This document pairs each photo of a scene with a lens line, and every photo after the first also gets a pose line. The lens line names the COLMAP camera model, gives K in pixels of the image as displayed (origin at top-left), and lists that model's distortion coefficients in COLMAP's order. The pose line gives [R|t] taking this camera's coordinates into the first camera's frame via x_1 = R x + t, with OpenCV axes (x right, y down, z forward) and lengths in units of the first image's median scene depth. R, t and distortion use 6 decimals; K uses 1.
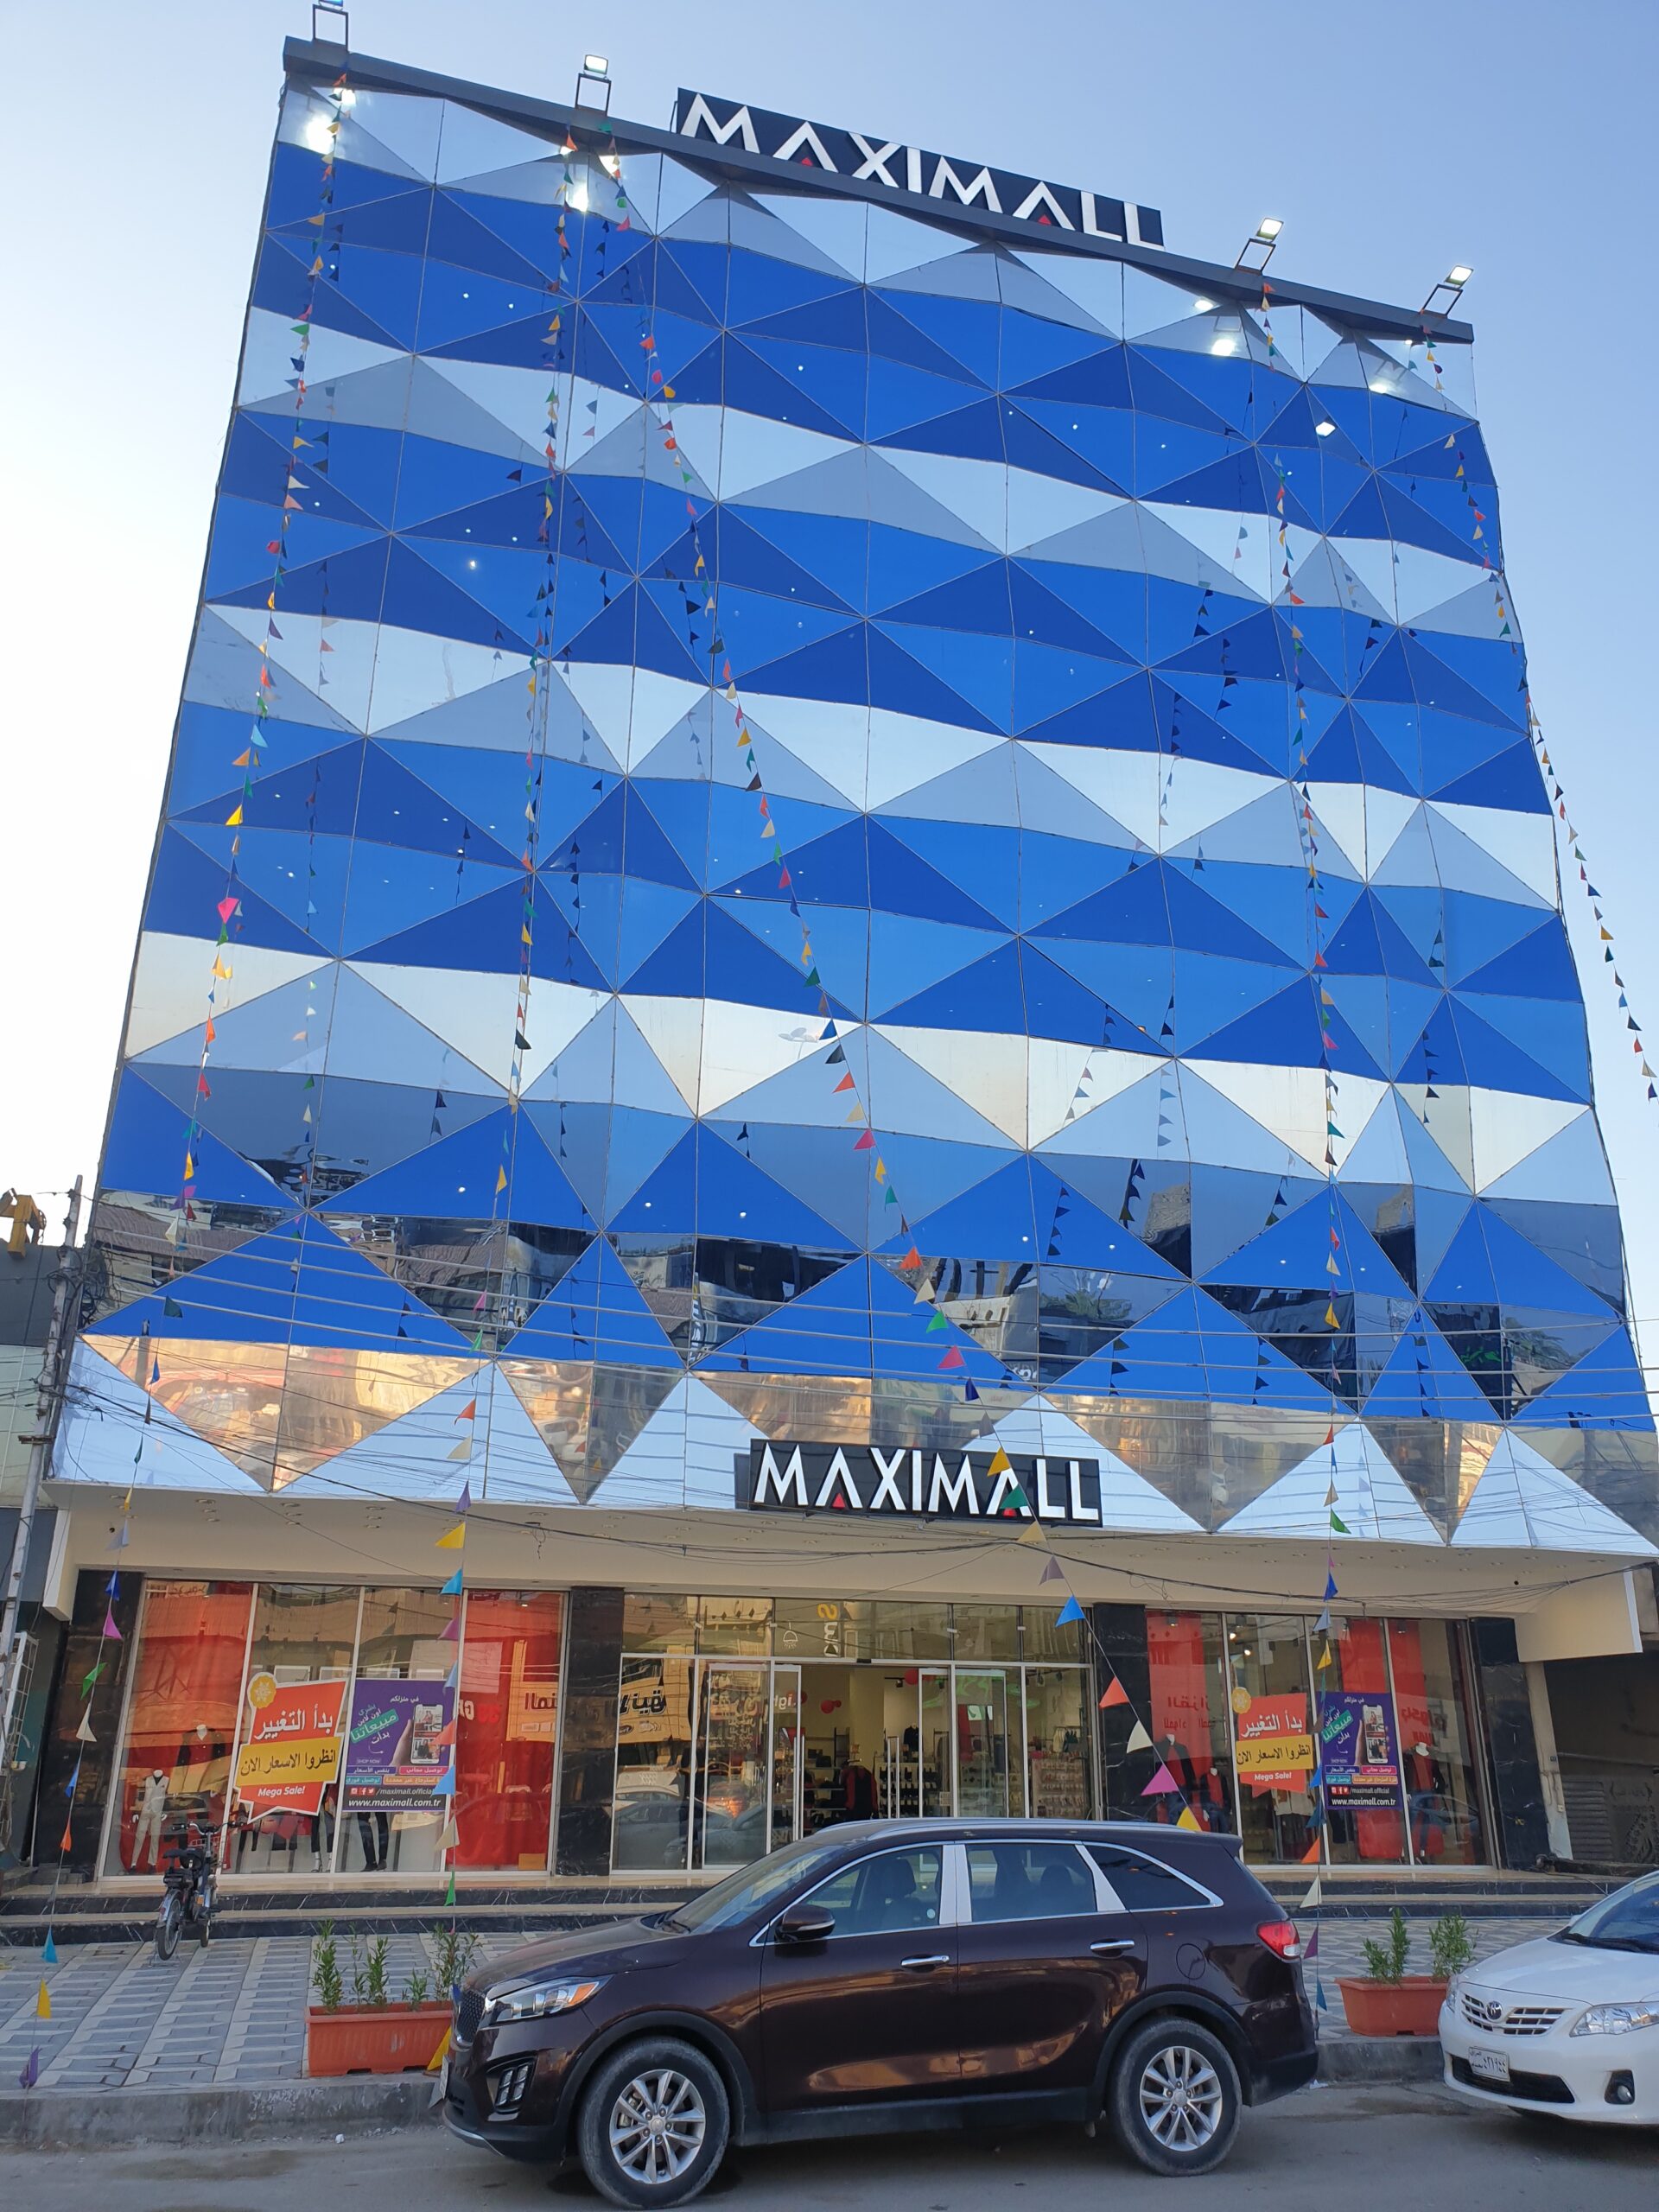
lens RADIAL K [[1718.1, 0, 823.8], [0, 1718.1, 1124.0], [0, 0, 1]] dist [0.007363, 0.003070]
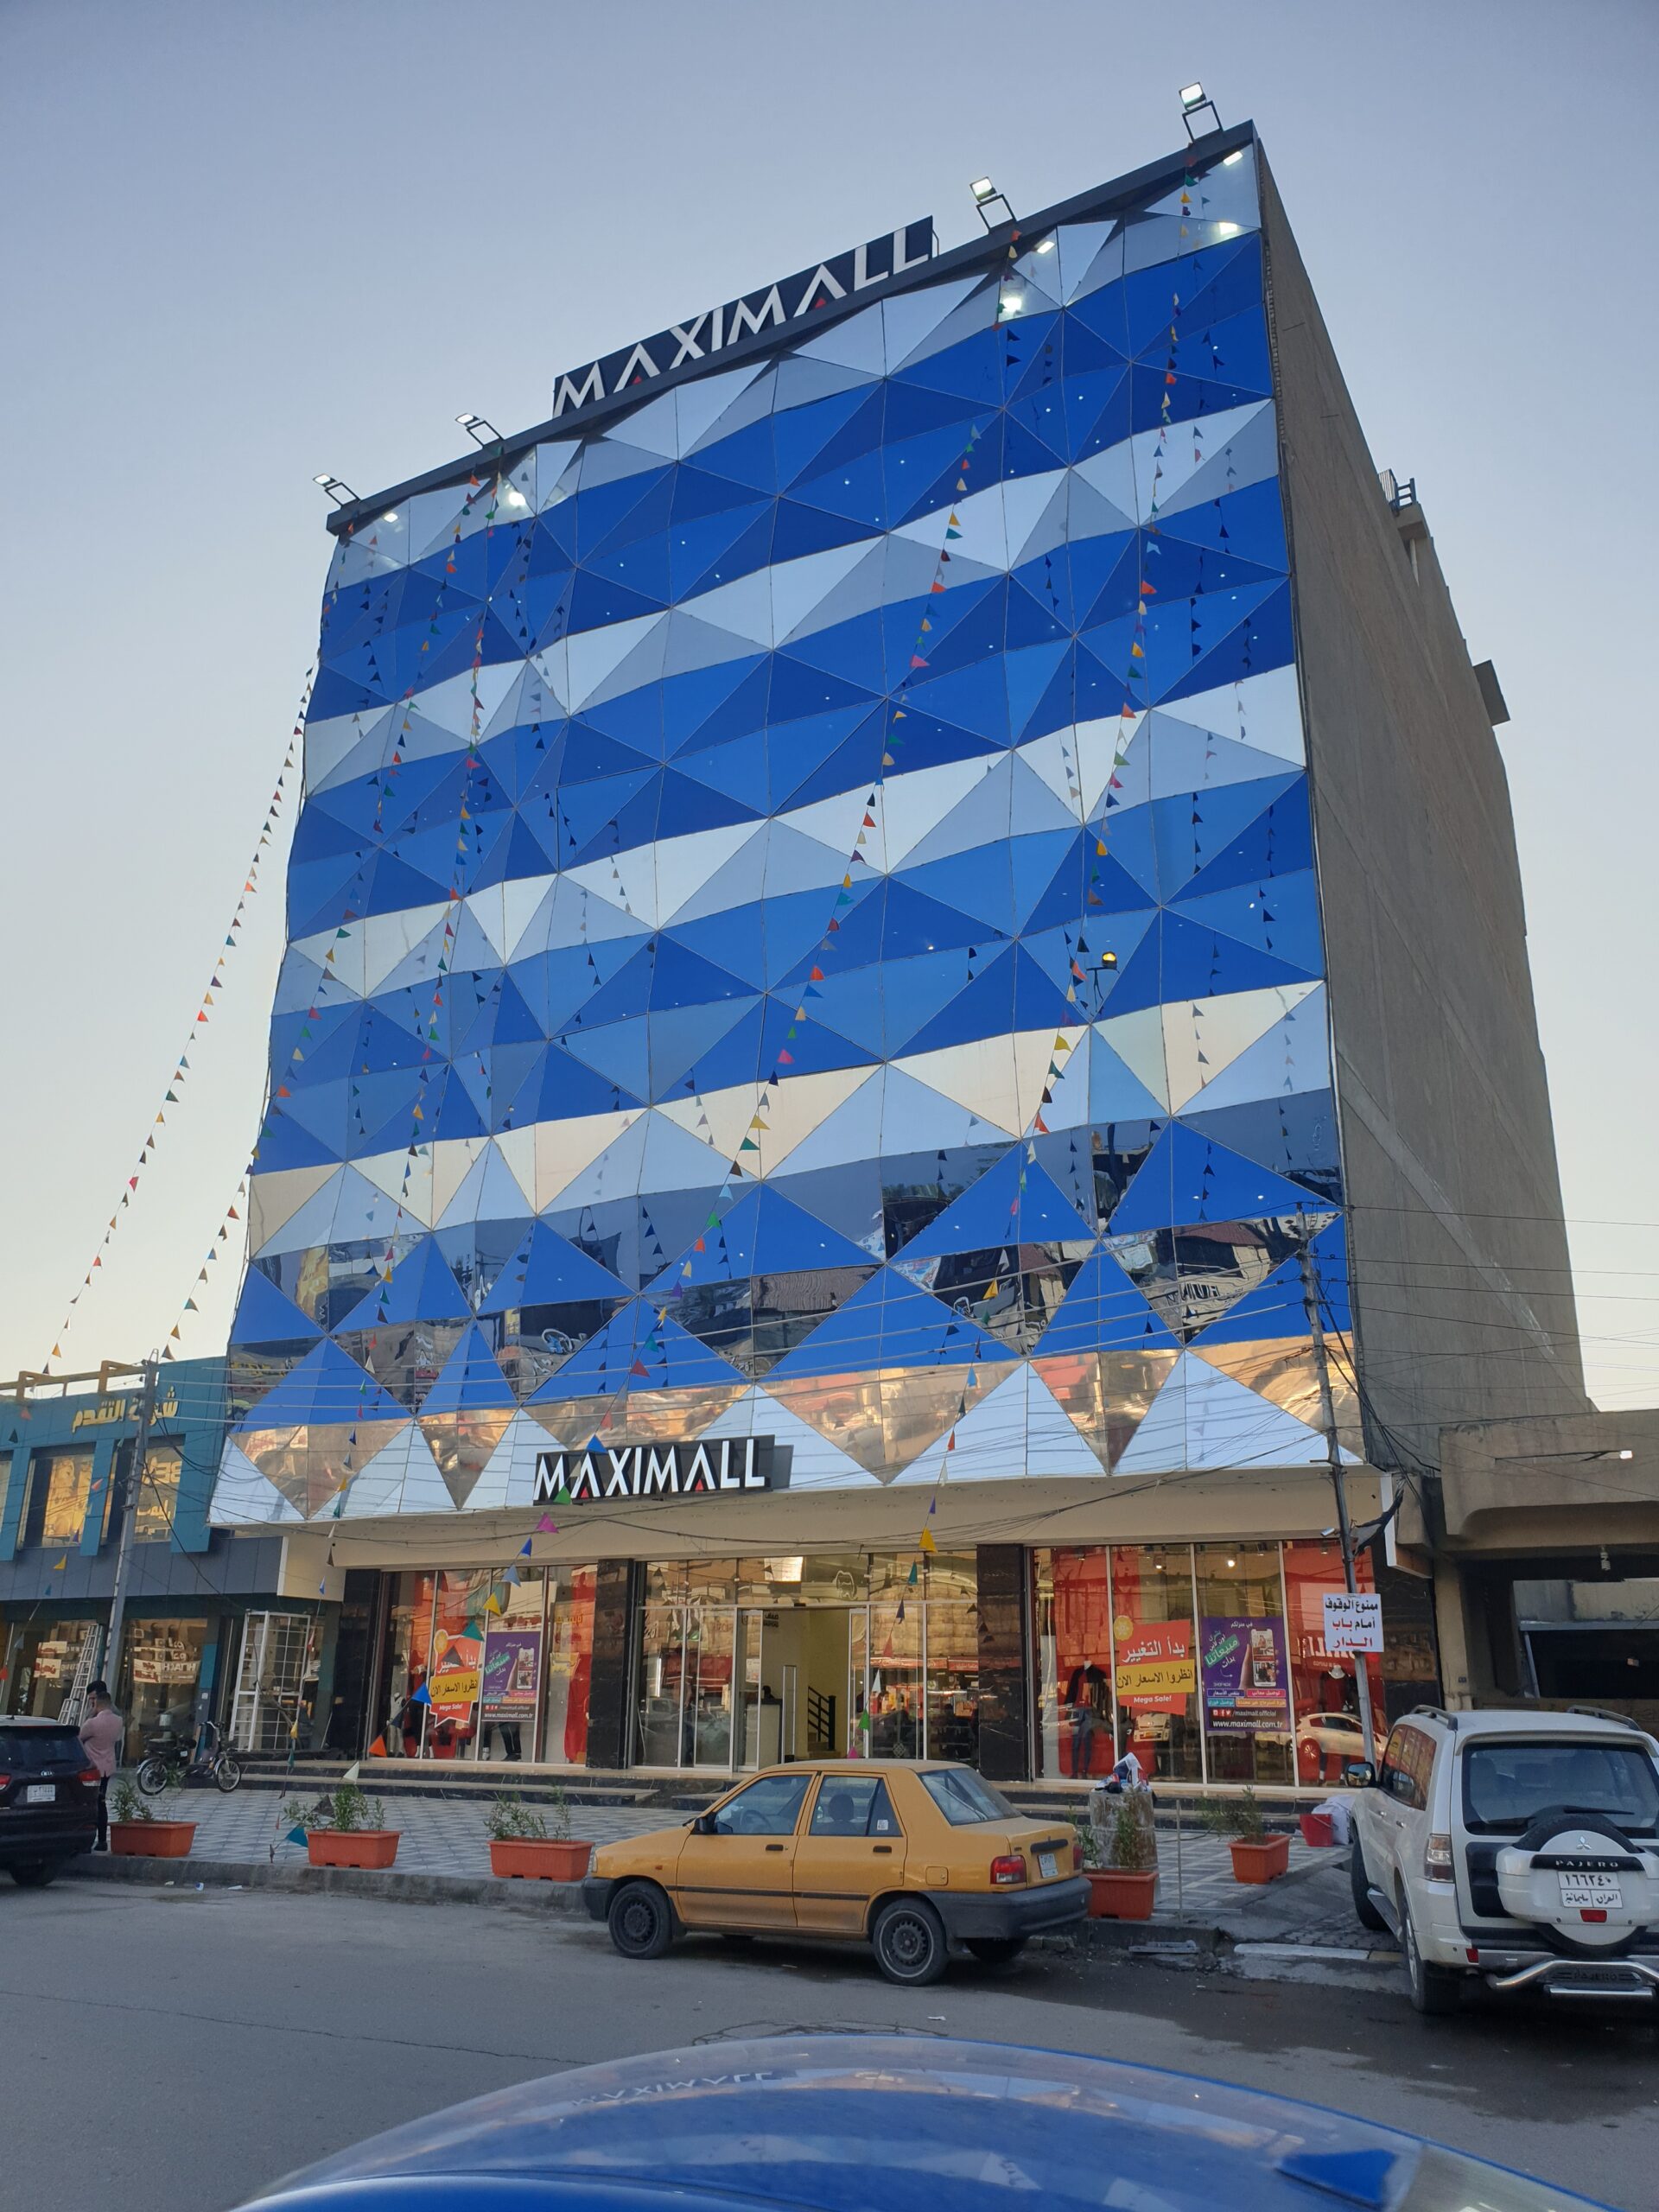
lens RADIAL K [[1554.0, 0, 839.7], [0, 1554.0, 1267.0], [0, 0, 1]] dist [0.003724, -0.002983]
pose [[0.748004, -0.177004, -0.639656, 0.753964], [0.231777, 0.972767, 0.001856, 0.075912], [0.621908, -0.149646, 0.768659, 0.189713]]
